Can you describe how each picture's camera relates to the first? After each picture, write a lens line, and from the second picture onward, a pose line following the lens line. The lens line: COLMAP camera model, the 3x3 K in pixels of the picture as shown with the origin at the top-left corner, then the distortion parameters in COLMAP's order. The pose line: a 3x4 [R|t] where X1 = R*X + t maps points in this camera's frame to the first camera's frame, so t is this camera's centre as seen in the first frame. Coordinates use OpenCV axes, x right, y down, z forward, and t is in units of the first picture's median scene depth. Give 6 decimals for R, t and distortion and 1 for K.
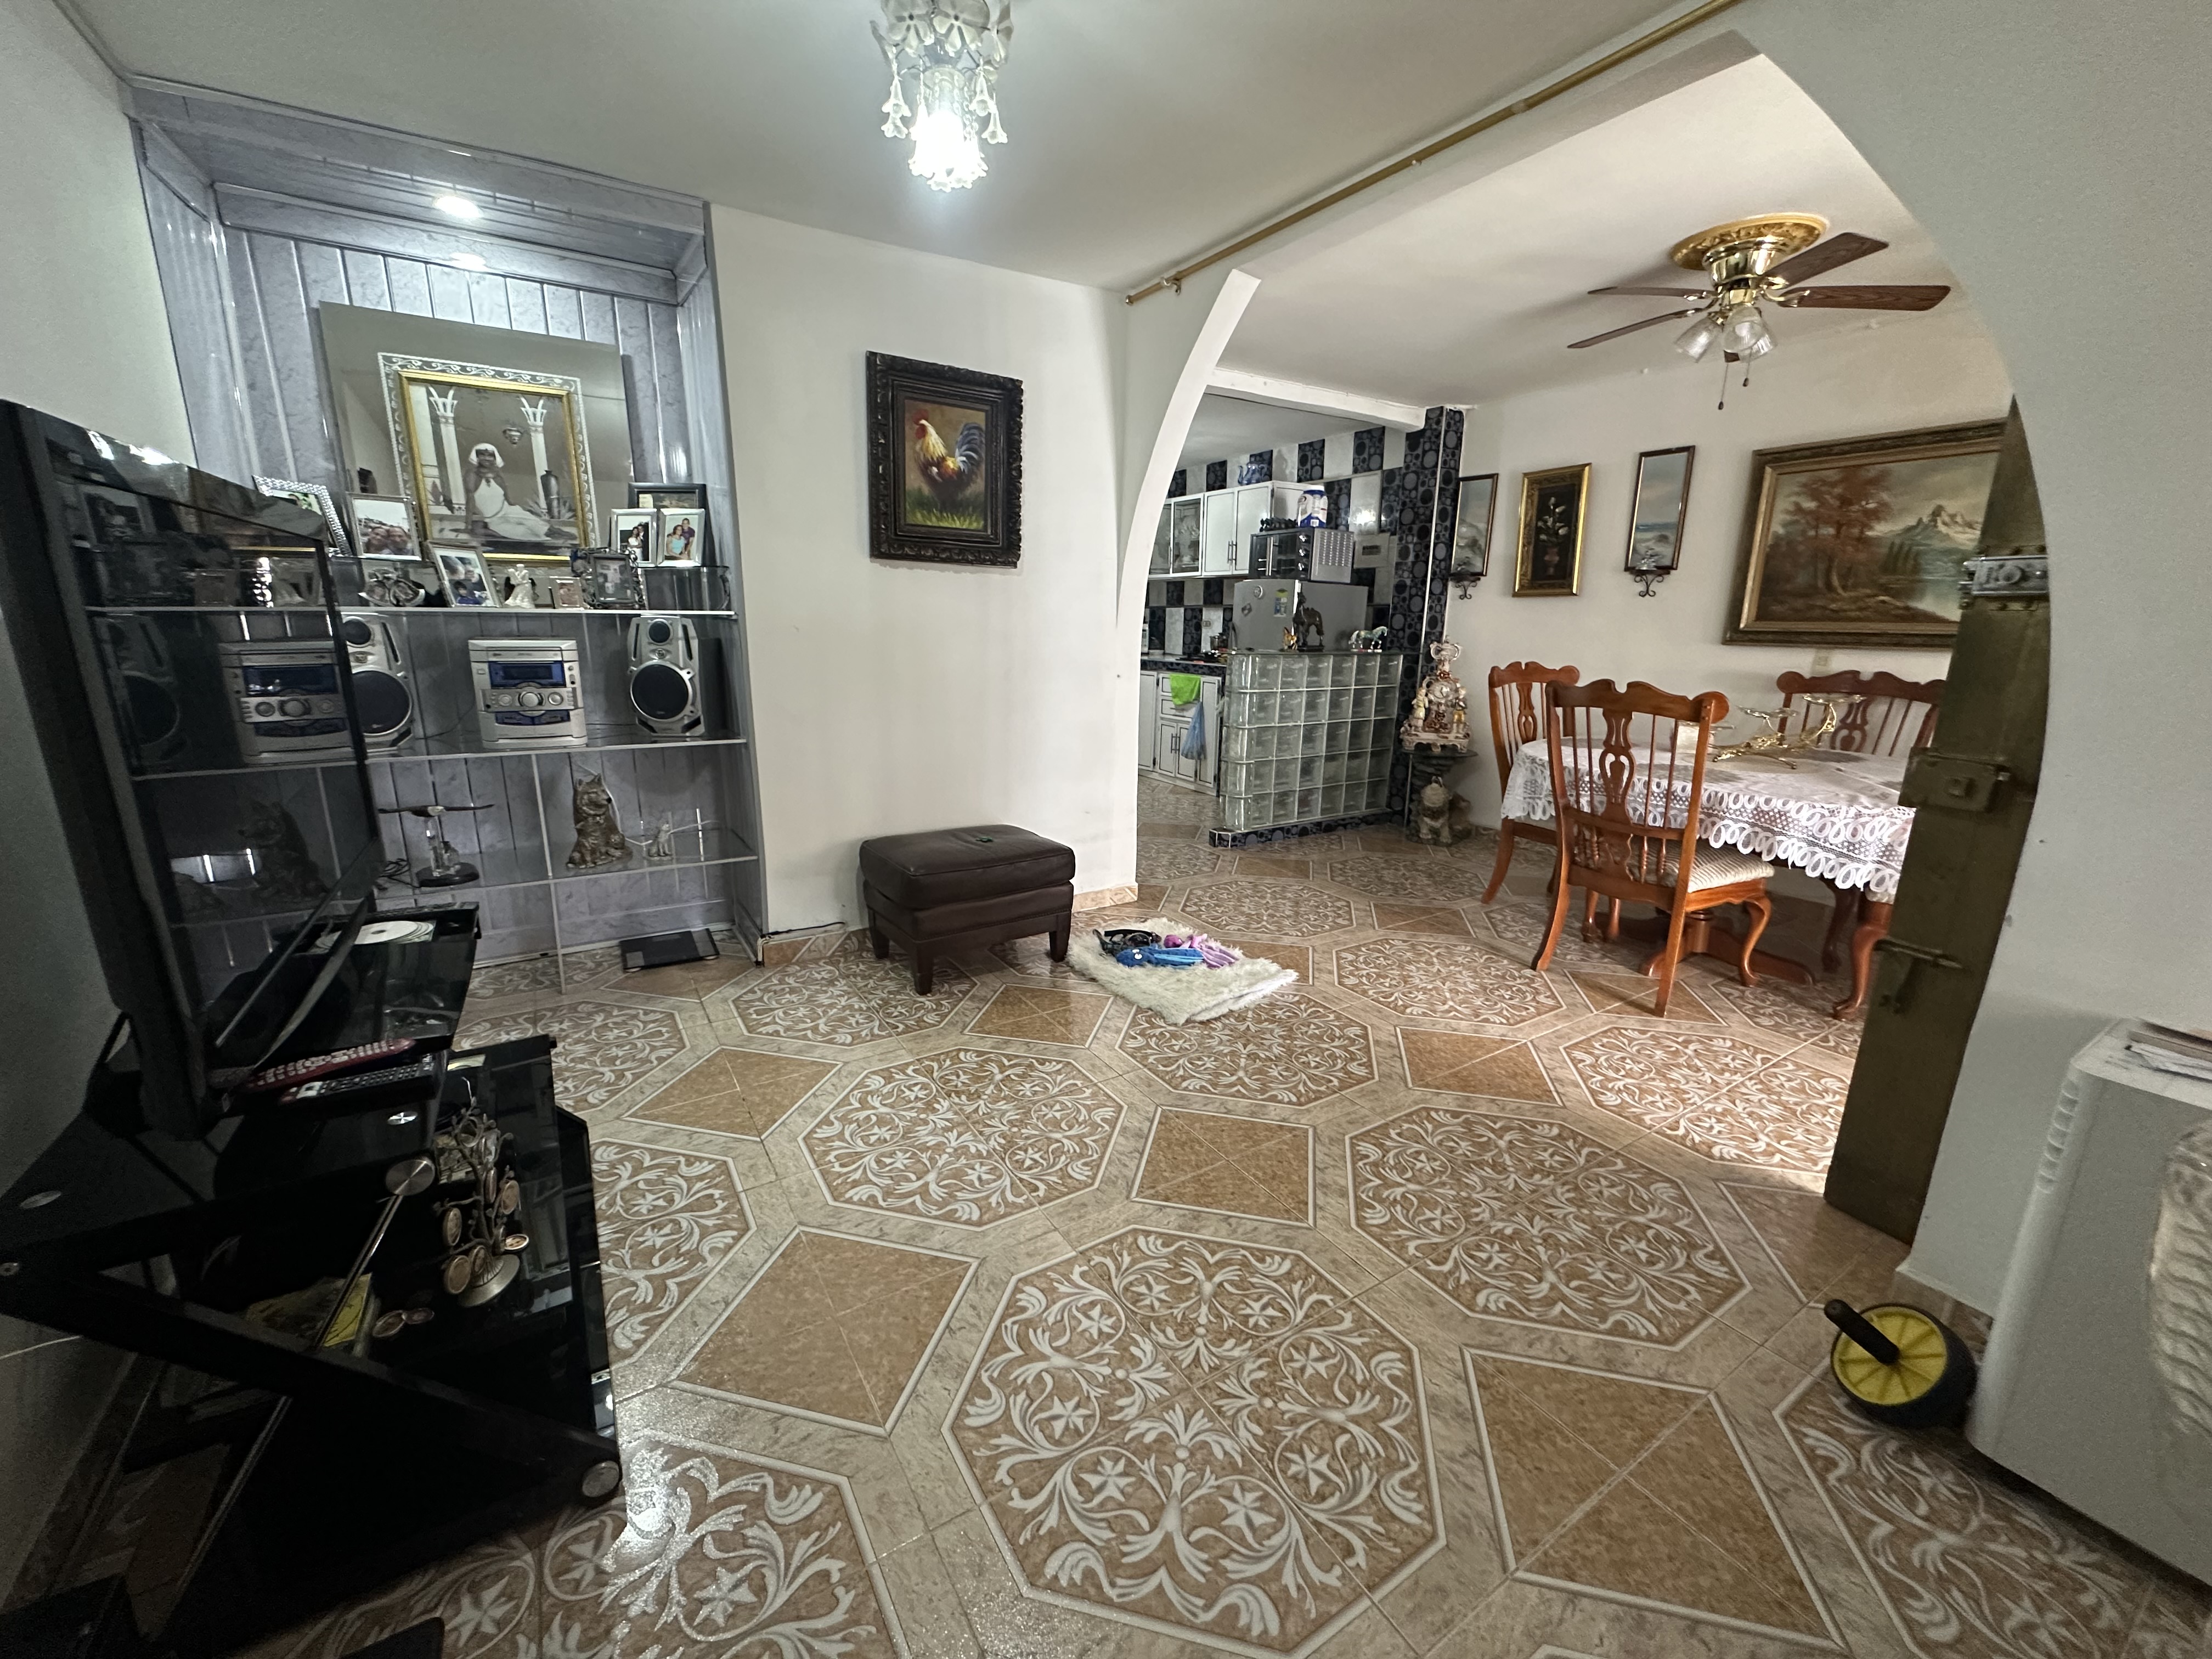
lens RADIAL K [[883.5, 0, 1106.6], [0, 883.5, 826.9], [0, 0, 1]] dist [-0.004854, 0.001408]
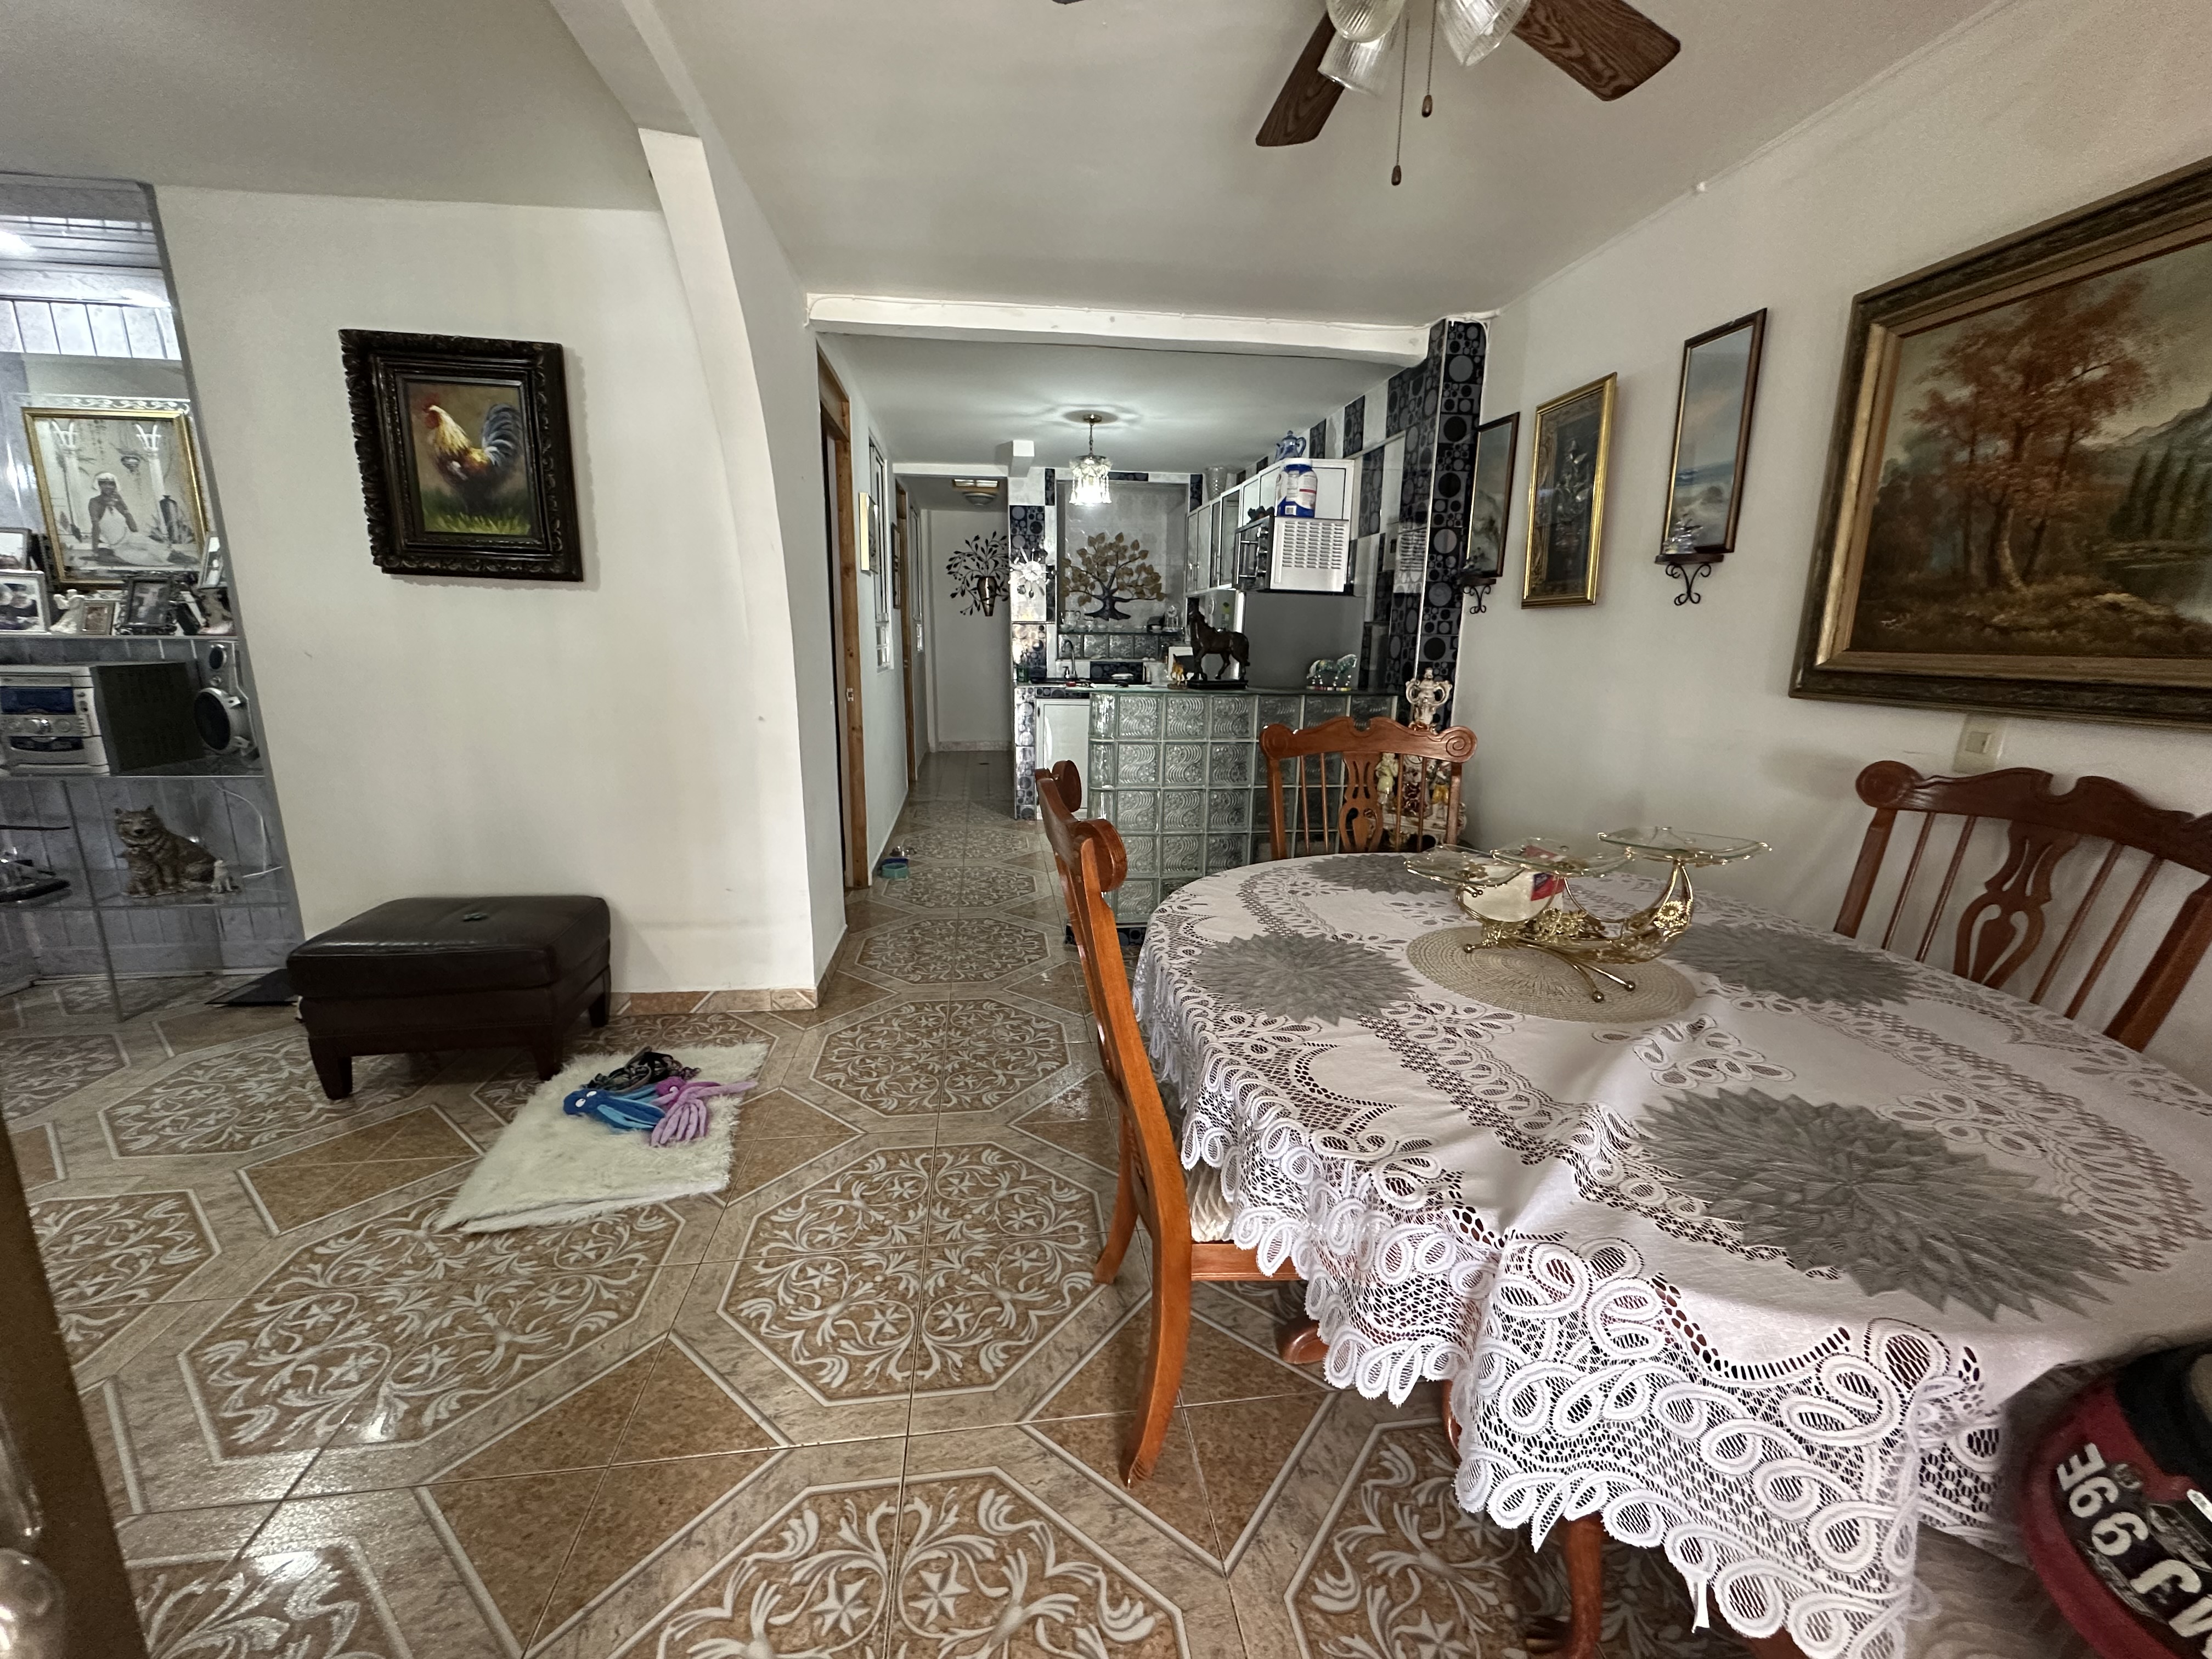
lens RADIAL K [[883.5, 0, 1106.6], [0, 883.5, 826.9], [0, 0, 1]] dist [-0.004854, 0.001408]
pose [[0.908531, 0.087393, -0.408574, 0.621981], [-0.096269, 0.995355, -0.001166, -0.107338], [0.406574, 0.040392, 0.912724, 0.436437]]
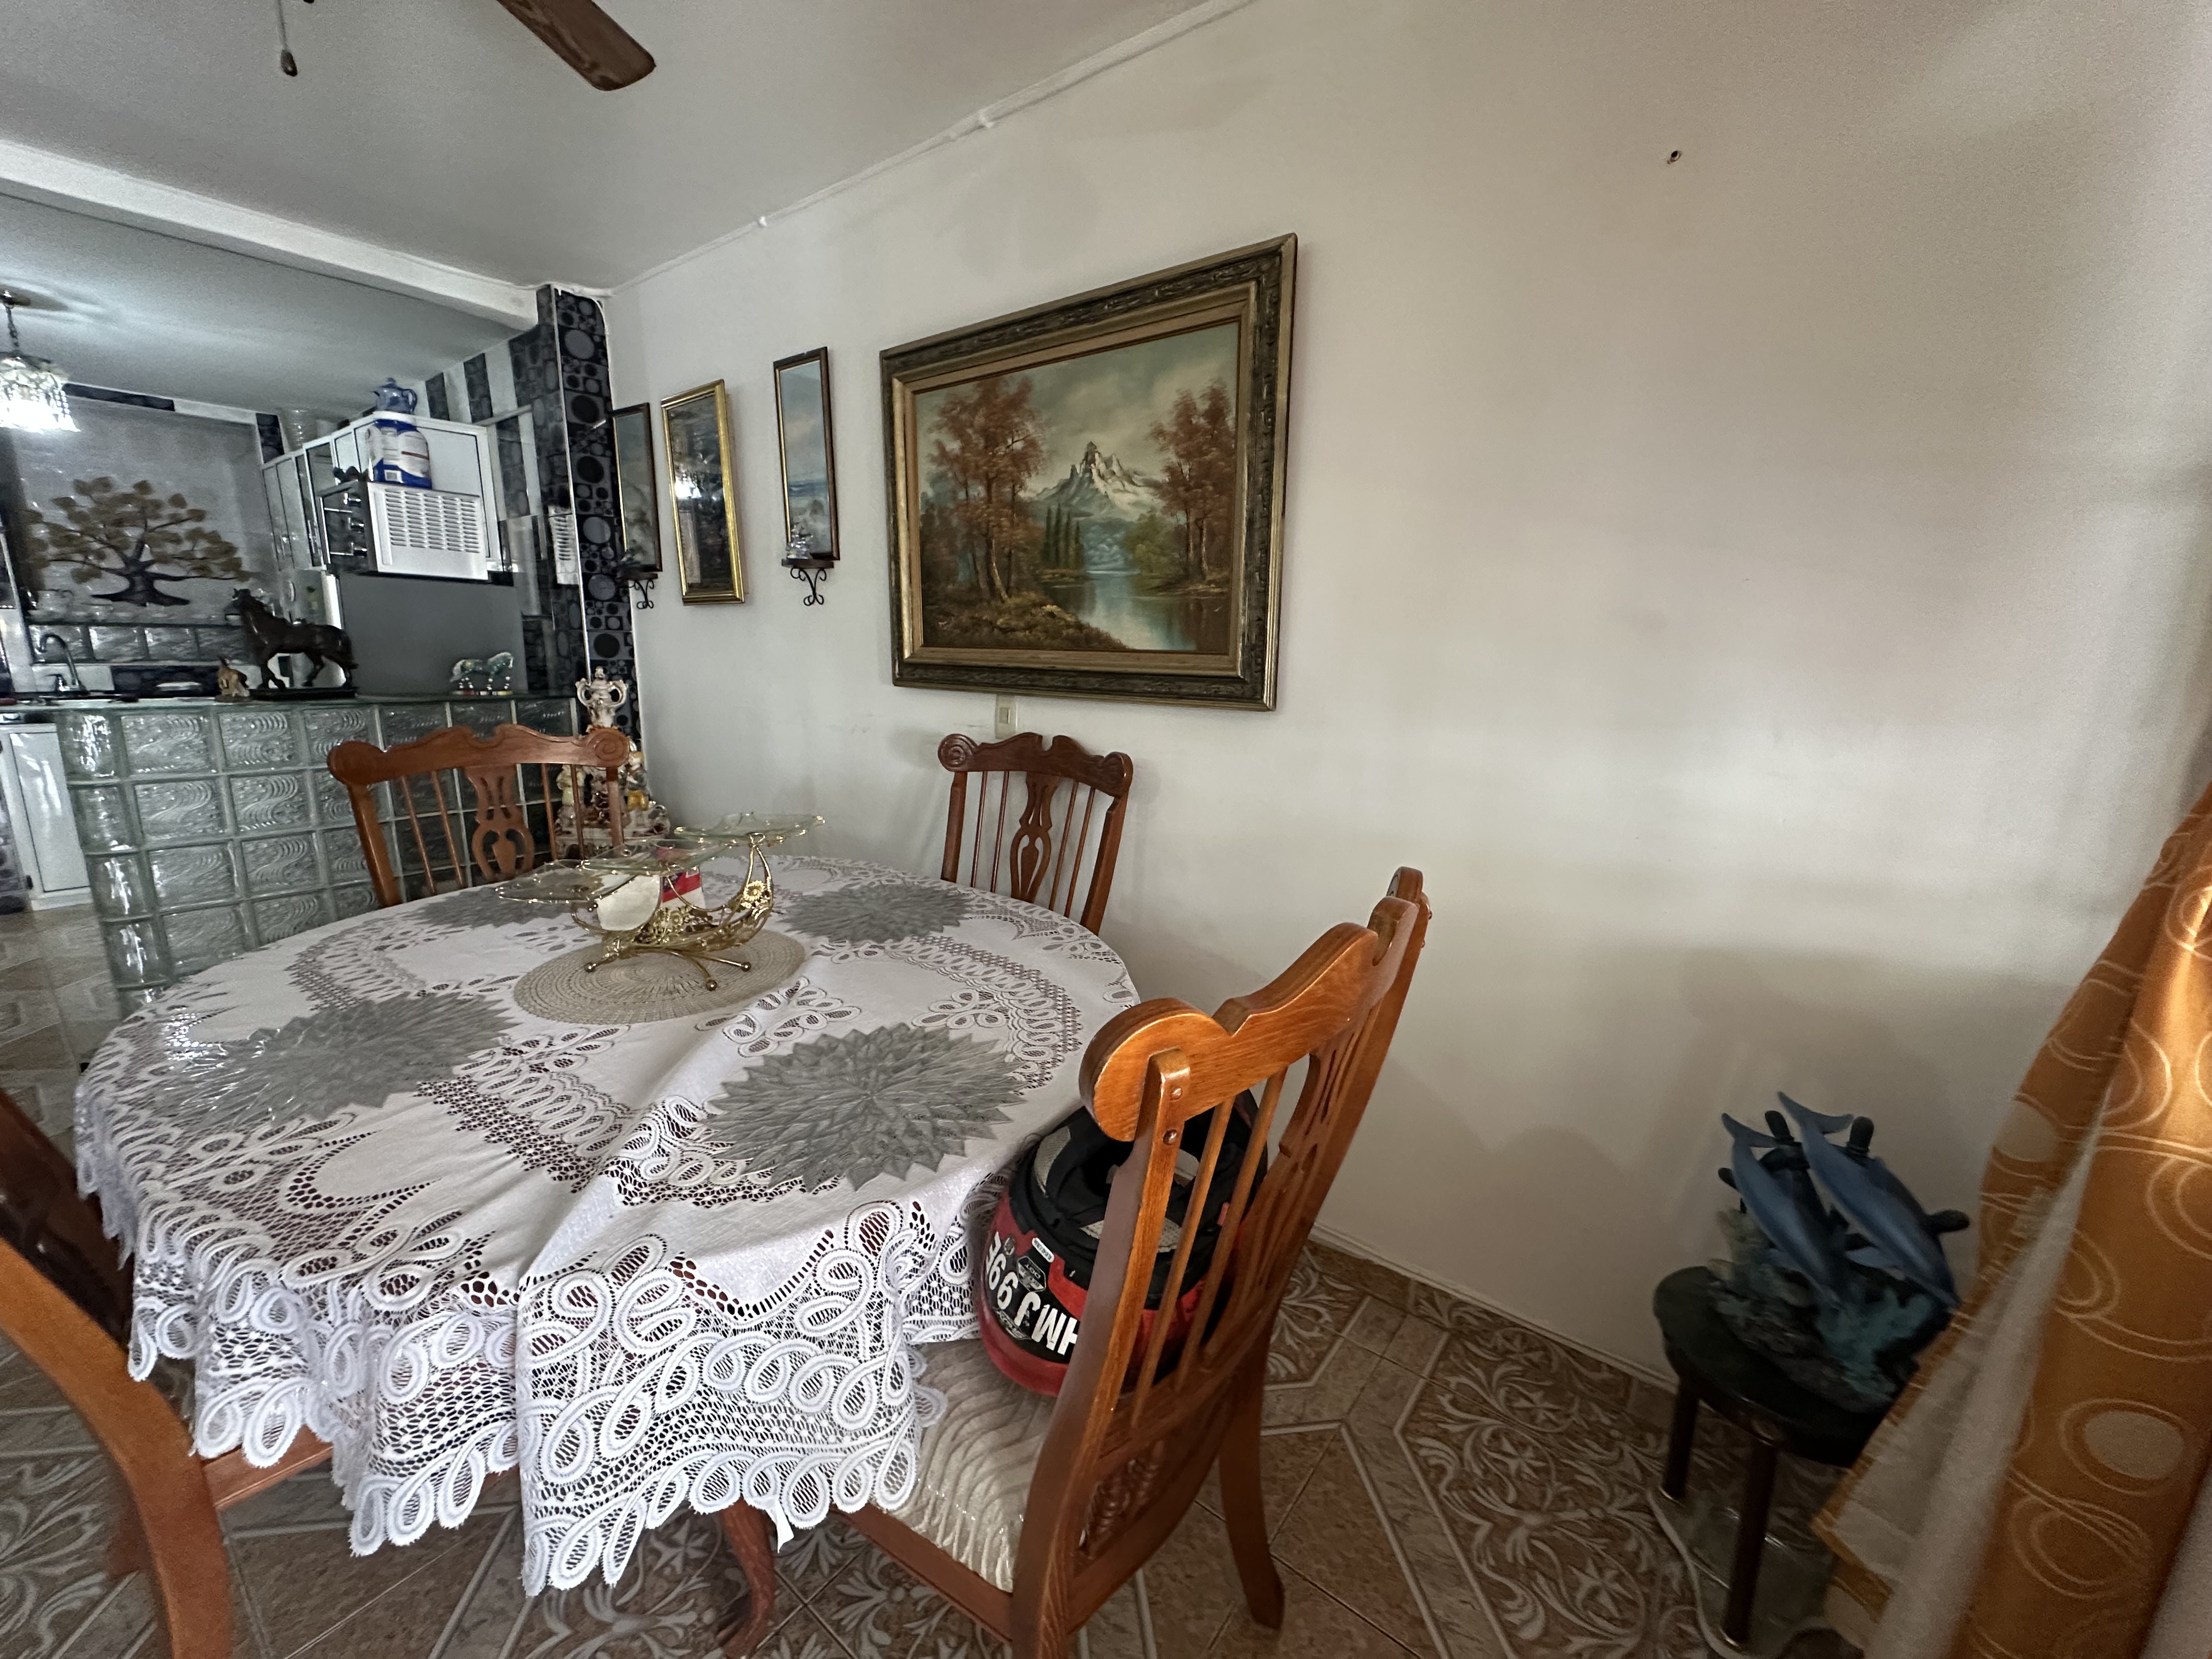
lens RADIAL K [[883.5, 0, 1106.6], [0, 883.5, 826.9], [0, 0, 1]] dist [-0.004854, 0.001408]
pose [[0.938643, -0.067139, 0.338292, 0.698050], [0.073550, 0.997273, -0.006152, -0.109762], [-0.336957, 0.030656, 0.941021, 0.443754]]
